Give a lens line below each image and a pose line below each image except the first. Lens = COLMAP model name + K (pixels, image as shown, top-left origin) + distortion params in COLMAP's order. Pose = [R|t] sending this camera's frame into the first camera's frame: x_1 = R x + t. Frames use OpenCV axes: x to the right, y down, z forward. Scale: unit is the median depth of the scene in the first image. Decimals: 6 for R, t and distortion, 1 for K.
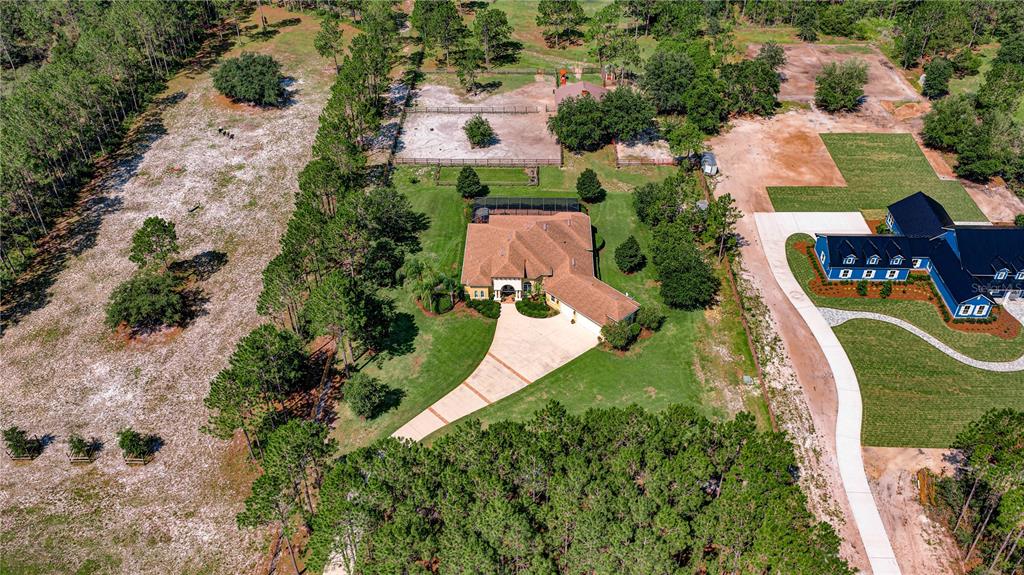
lens RADIAL K [[828.7, 0, 512.0], [0, 828.7, 287.5], [0, 0, 1]] dist [0.047628, -0.084711]
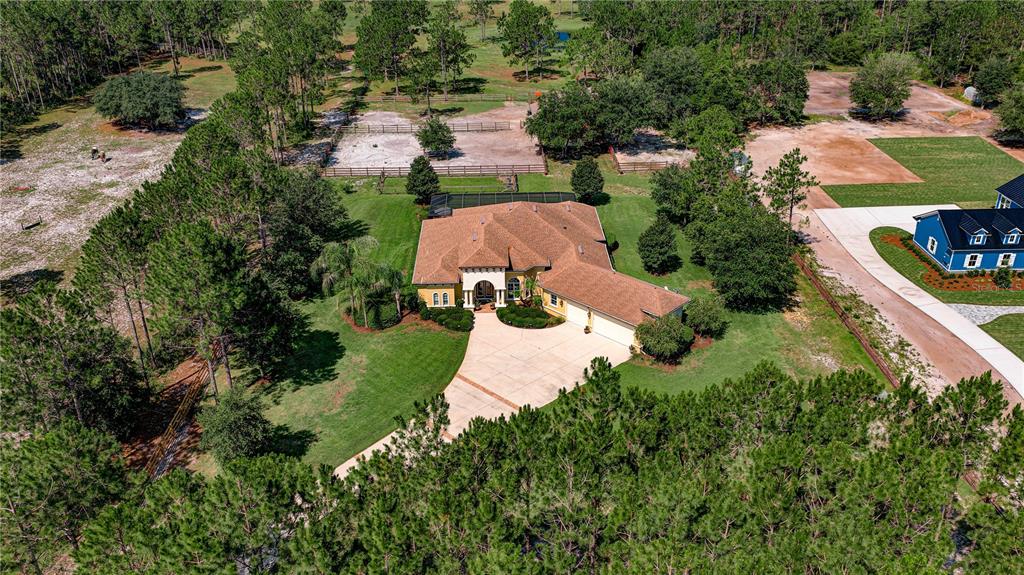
lens RADIAL K [[831.4, 0, 512.0], [0, 831.4, 287.5], [0, 0, 1]] dist [0.045176, -0.075131]
pose [[0.998365, -0.029743, 0.048803, -0.012835], [0.038564, 0.980803, -0.191151, 0.108546], [-0.042181, 0.192720, 0.980347, 0.303159]]
